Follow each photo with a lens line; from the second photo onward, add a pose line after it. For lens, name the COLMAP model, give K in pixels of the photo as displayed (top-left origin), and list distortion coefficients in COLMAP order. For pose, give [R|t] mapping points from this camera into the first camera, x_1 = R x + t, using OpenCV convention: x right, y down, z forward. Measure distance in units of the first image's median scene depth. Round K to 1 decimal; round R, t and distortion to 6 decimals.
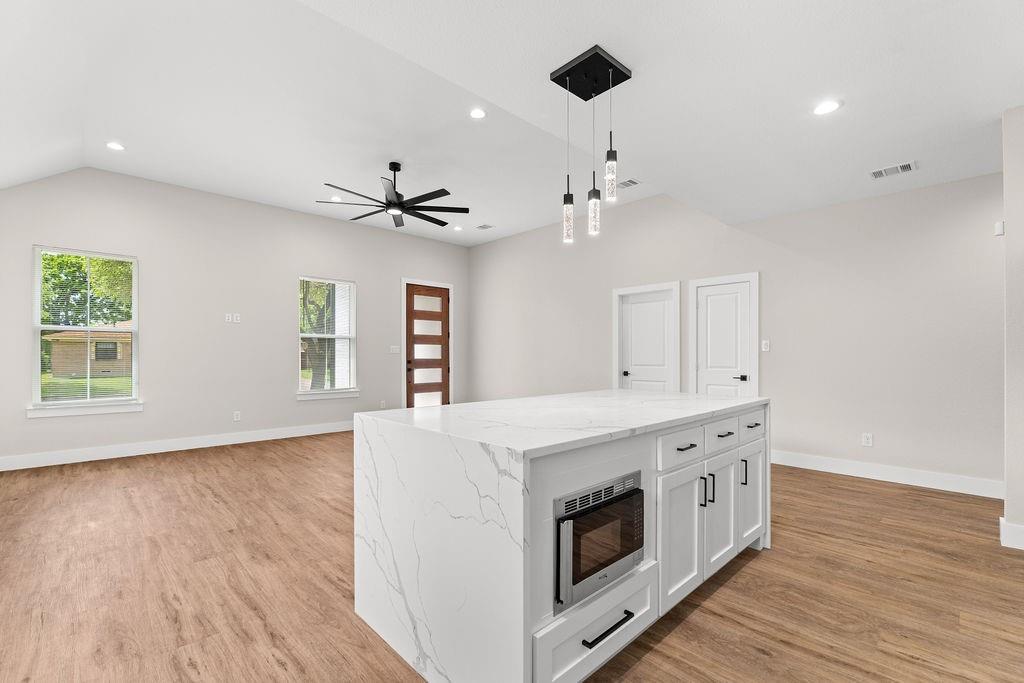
lens RADIAL K [[447.0, 0, 508.9], [0, 447.0, 348.9], [0, 0, 1]] dist [-0.002872, -0.000504]
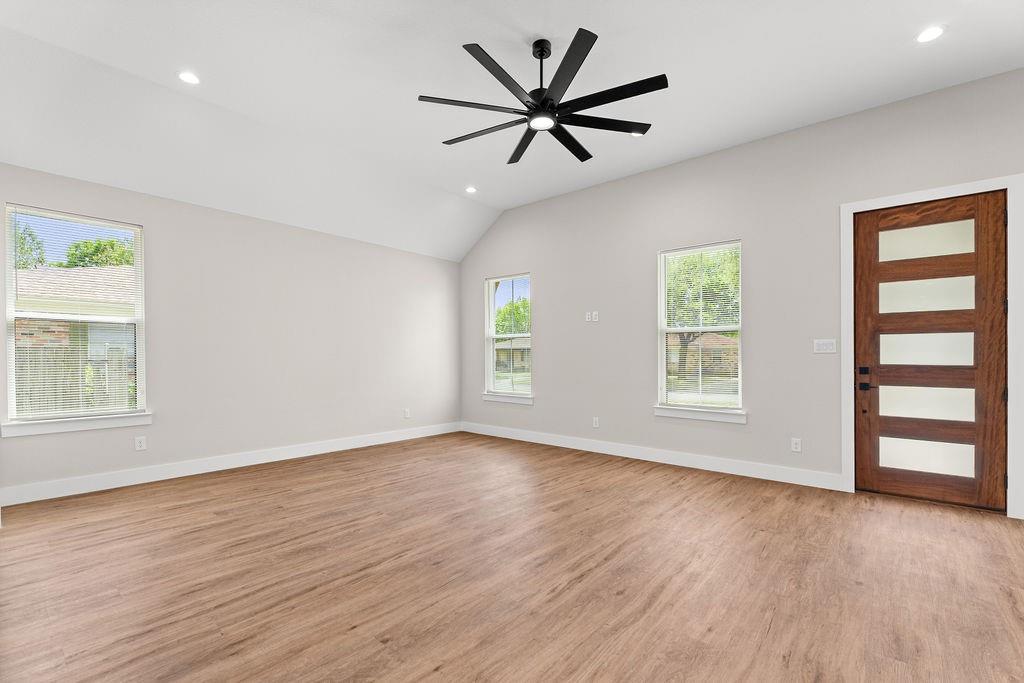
lens RADIAL K [[446.4, 0, 513.1], [0, 446.4, 357.5], [0, 0, 1]] dist [-0.008406, -0.000086]
pose [[0.106482, 0.002587, -0.994311, 0.288984], [0.011908, 0.999922, 0.003876, 0.010841], [0.994243, -0.012253, 0.106443, 0.731844]]
